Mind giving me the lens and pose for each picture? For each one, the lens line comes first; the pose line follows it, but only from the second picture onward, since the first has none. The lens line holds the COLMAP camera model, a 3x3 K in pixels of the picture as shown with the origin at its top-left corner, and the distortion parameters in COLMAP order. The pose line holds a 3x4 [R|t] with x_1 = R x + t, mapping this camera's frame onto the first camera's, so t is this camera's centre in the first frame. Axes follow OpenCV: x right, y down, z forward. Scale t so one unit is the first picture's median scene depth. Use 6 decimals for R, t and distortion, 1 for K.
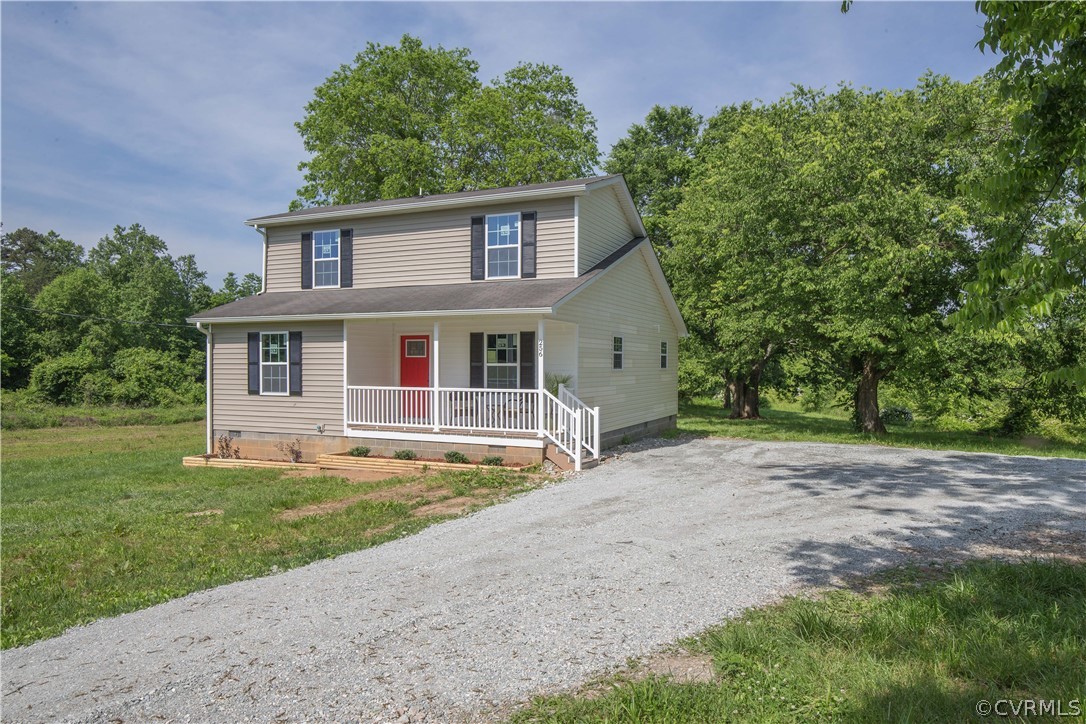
lens RADIAL K [[700.6, 0, 553.5], [0, 700.6, 355.6], [0, 0, 1]] dist [-0.007619, -0.001173]
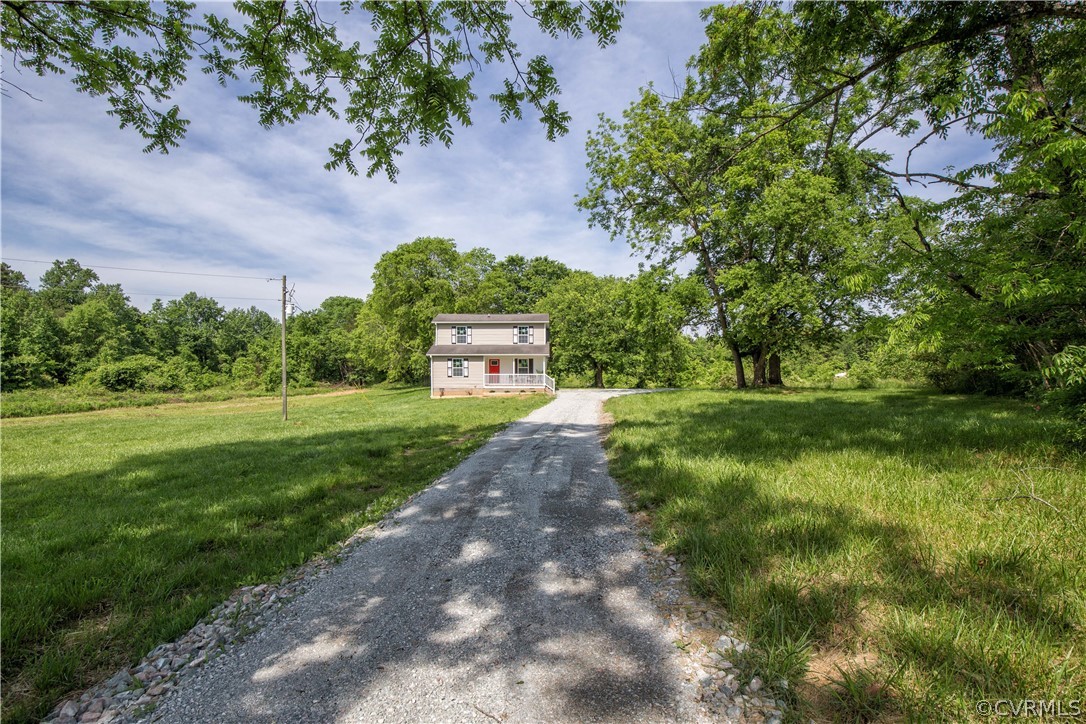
lens RADIAL K [[520.3, 0, 539.3], [0, 520.3, 362.4], [0, 0, 1]] dist [-0.021025, -0.001007]
pose [[0.920837, -0.005946, 0.389903, -0.814957], [-0.000067, 0.999881, 0.015406, -0.042670], [-0.389948, -0.014213, 0.920727, -1.181682]]
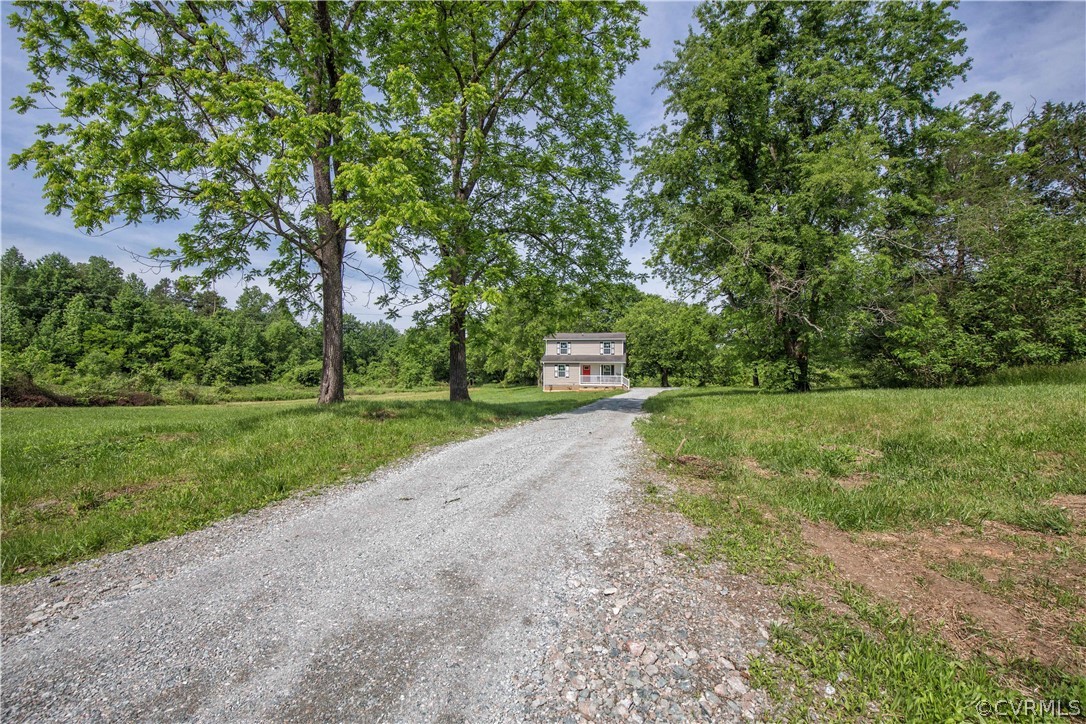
lens RADIAL K [[520.3, 0, 538.2], [0, 520.3, 363.2], [0, 0, 1]] dist [-0.021025, -0.001007]
pose [[0.969730, 0.001871, 0.244171, -1.164250], [-0.004020, 0.999957, 0.008302, -0.058152], [-0.244145, -0.009033, 0.969697, -2.010446]]
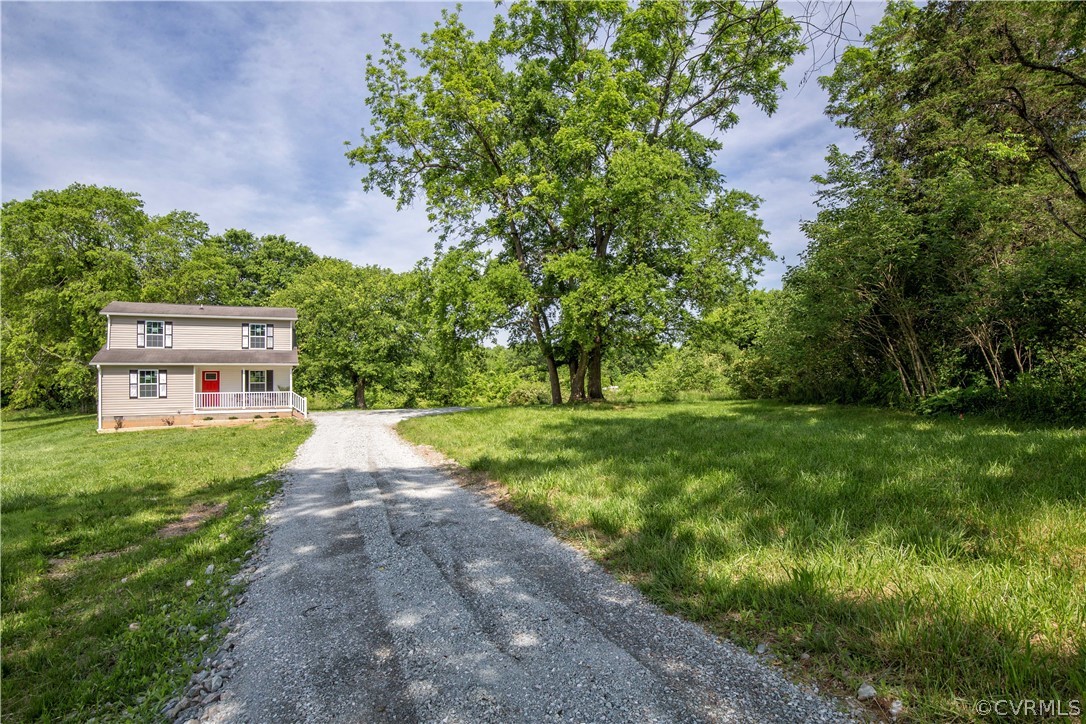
lens RADIAL K [[588.4, 0, 539.3], [0, 588.4, 364.8], [0, 0, 1]] dist [-0.016353, 0.002960]
pose [[0.658793, 0.006085, 0.752299, -0.779794], [-0.000707, 0.999972, -0.007469, -0.028680], [-0.752324, 0.004389, 0.658779, -0.918072]]
